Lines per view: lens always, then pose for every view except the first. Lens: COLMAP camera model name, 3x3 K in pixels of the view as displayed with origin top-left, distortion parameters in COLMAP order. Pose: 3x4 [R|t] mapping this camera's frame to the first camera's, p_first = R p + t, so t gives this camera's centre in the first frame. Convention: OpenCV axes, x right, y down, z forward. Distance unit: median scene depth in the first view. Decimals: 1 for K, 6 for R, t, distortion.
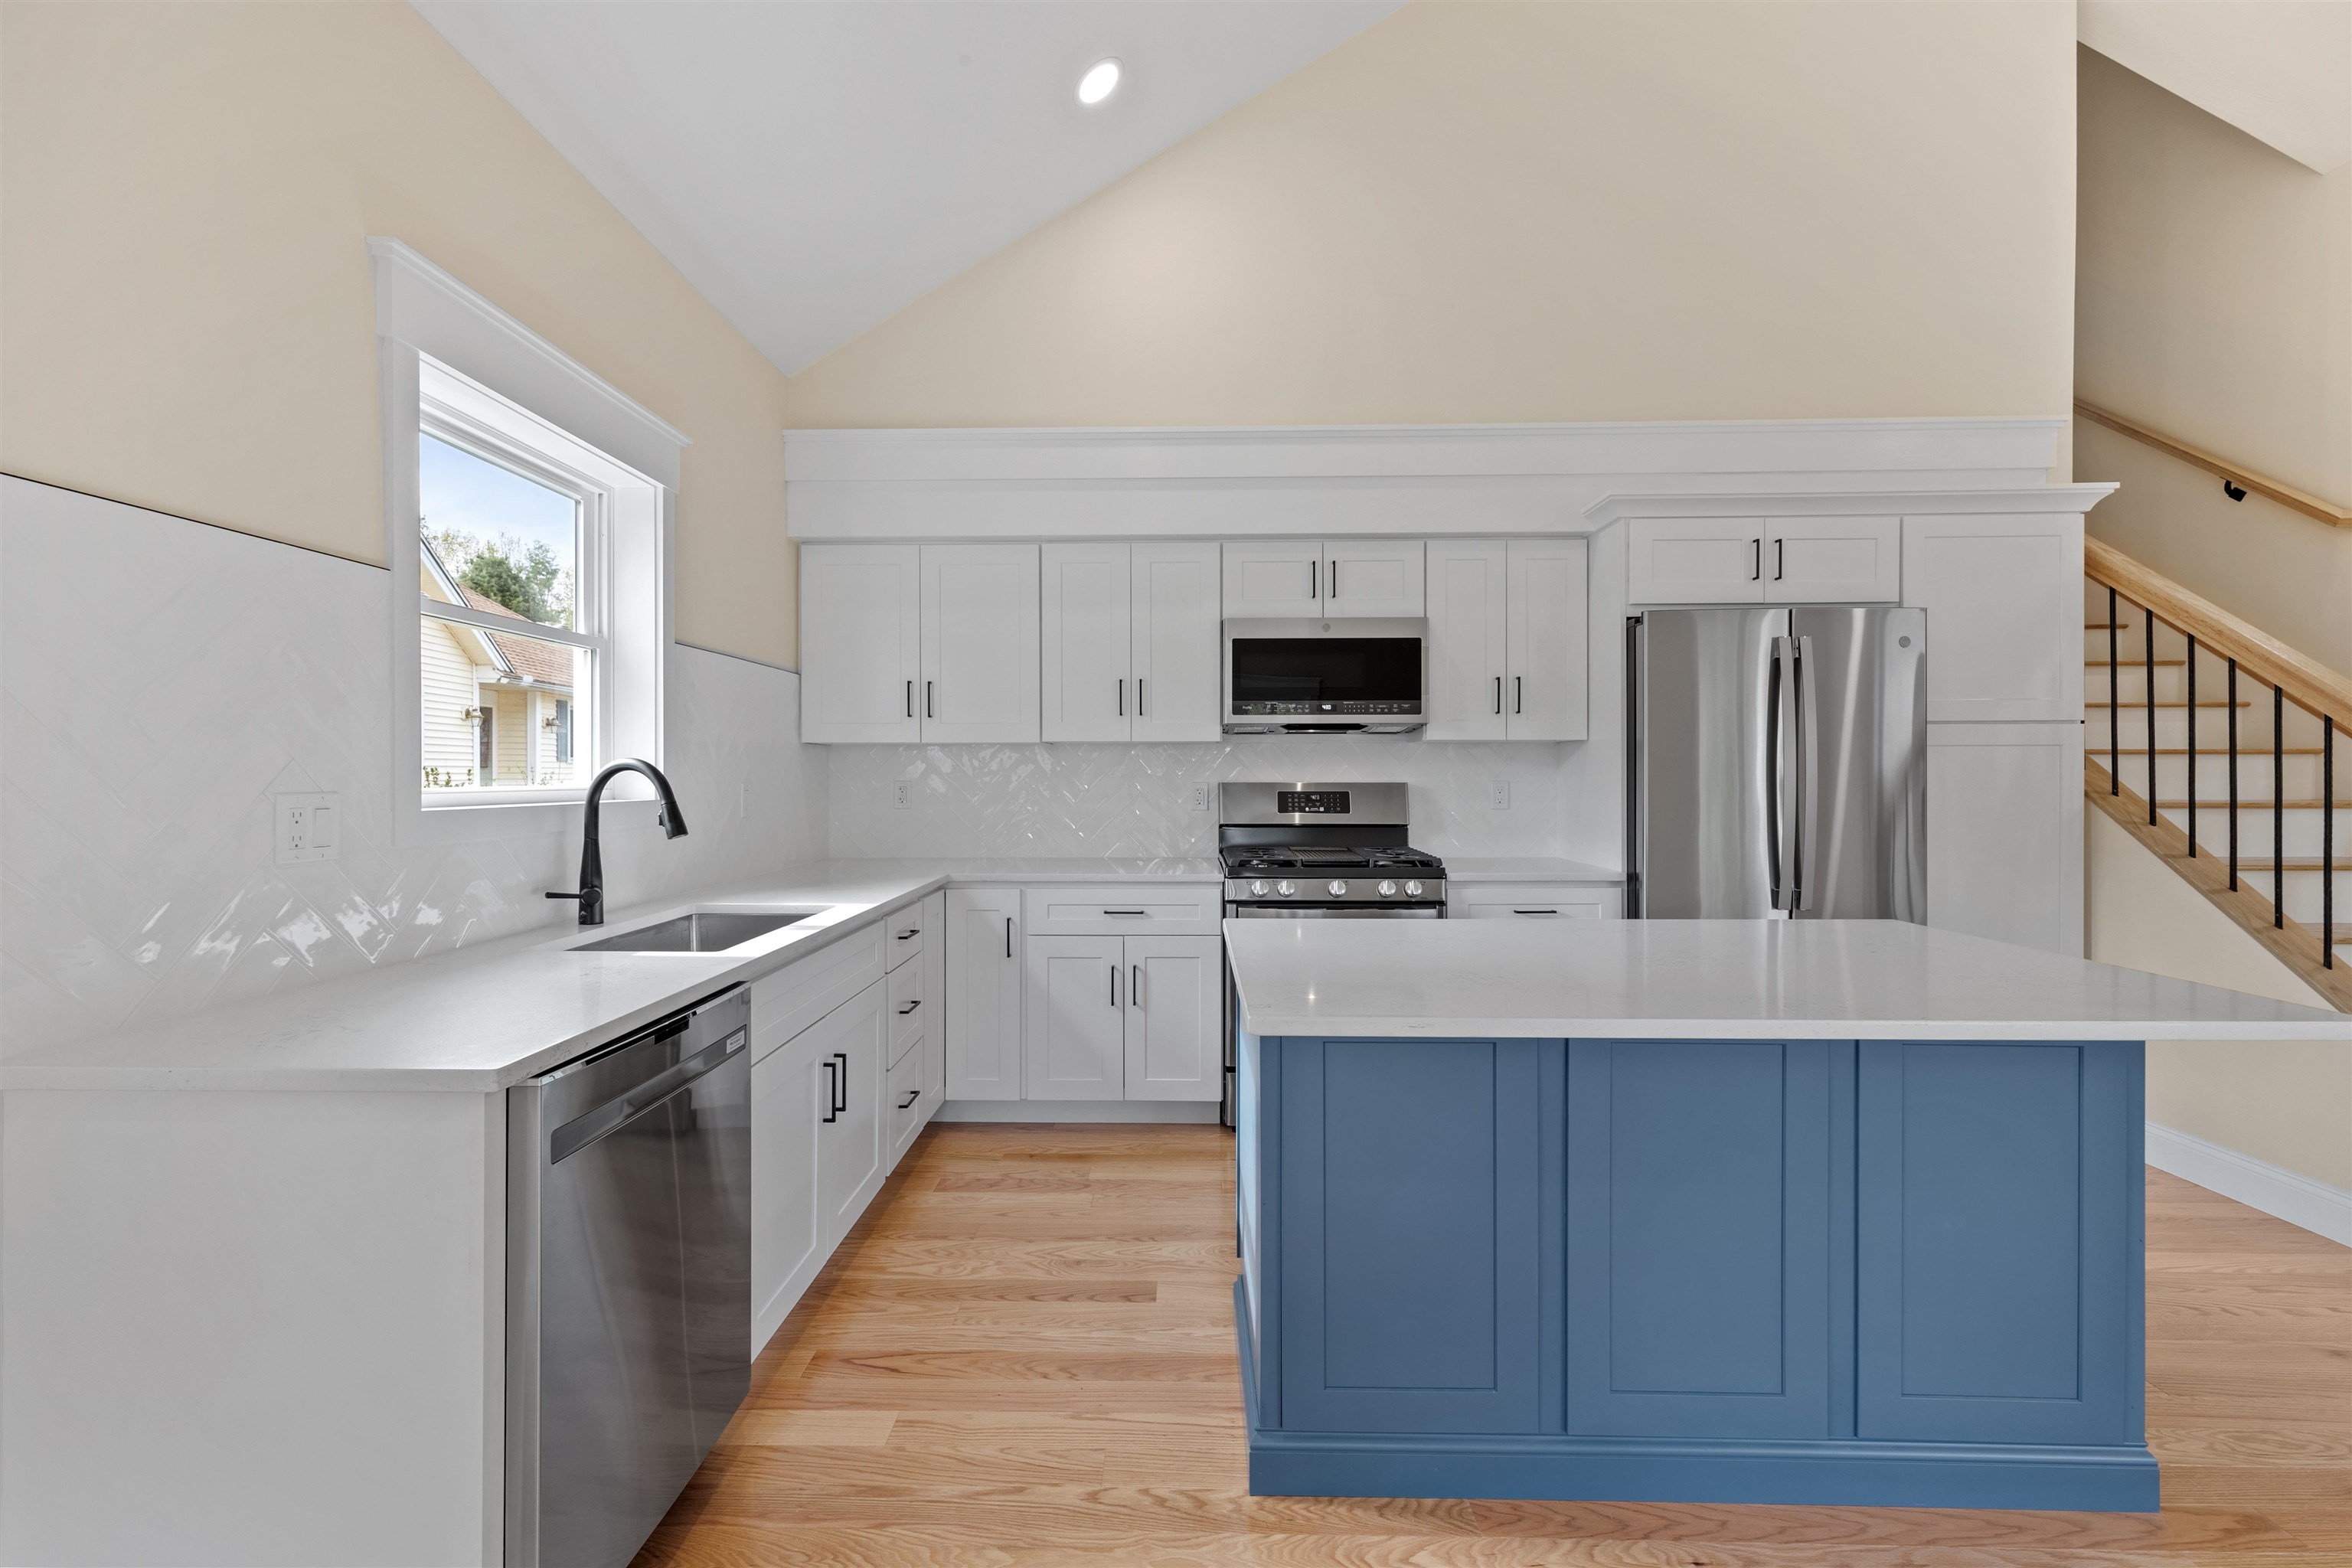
lens RADIAL K [[997.4, 0, 1166.6], [0, 997.4, 775.3], [0, 0, 1]] dist [0.007809, -0.000378]
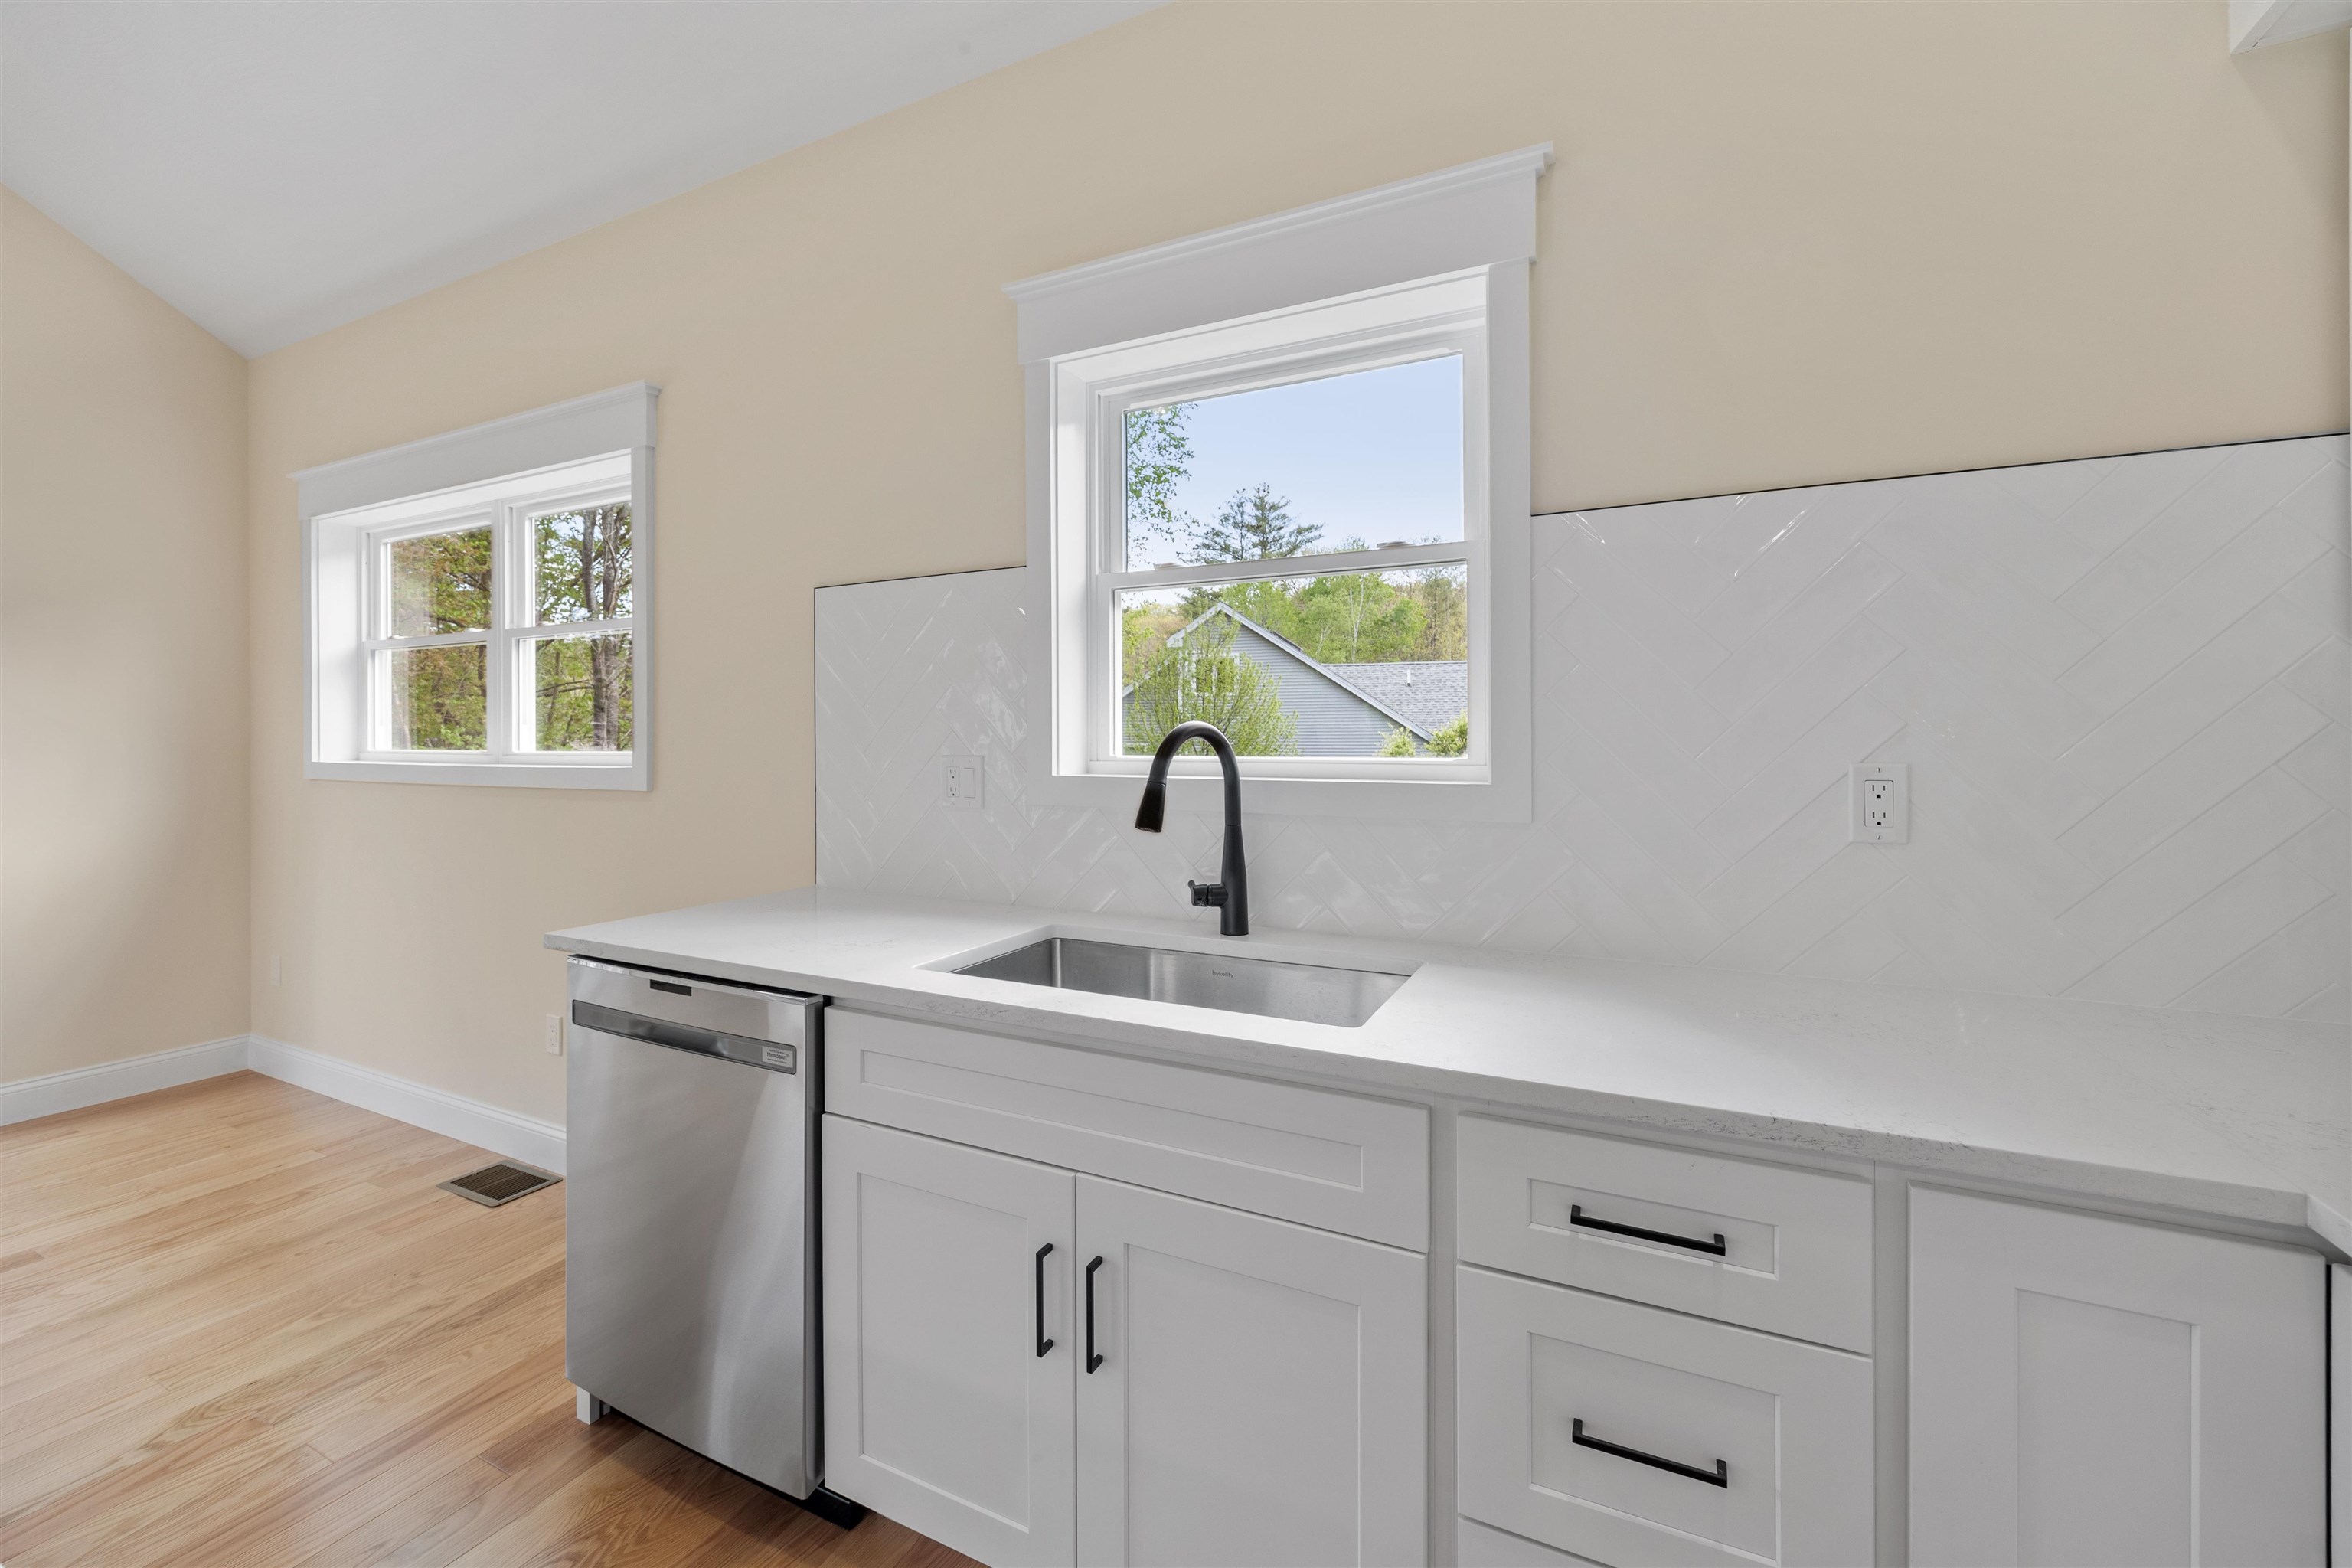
lens RADIAL K [[959.6, 0, 1150.8], [0, 959.6, 747.6], [0, 0, 1]] dist [-0.000050, 0.000042]
pose [[-0.436076, 0.004666, -0.899898, 0.080418], [-0.002888, 0.999974, 0.006585, -0.001927], [0.899905, 0.005471, -0.436051, 0.808566]]
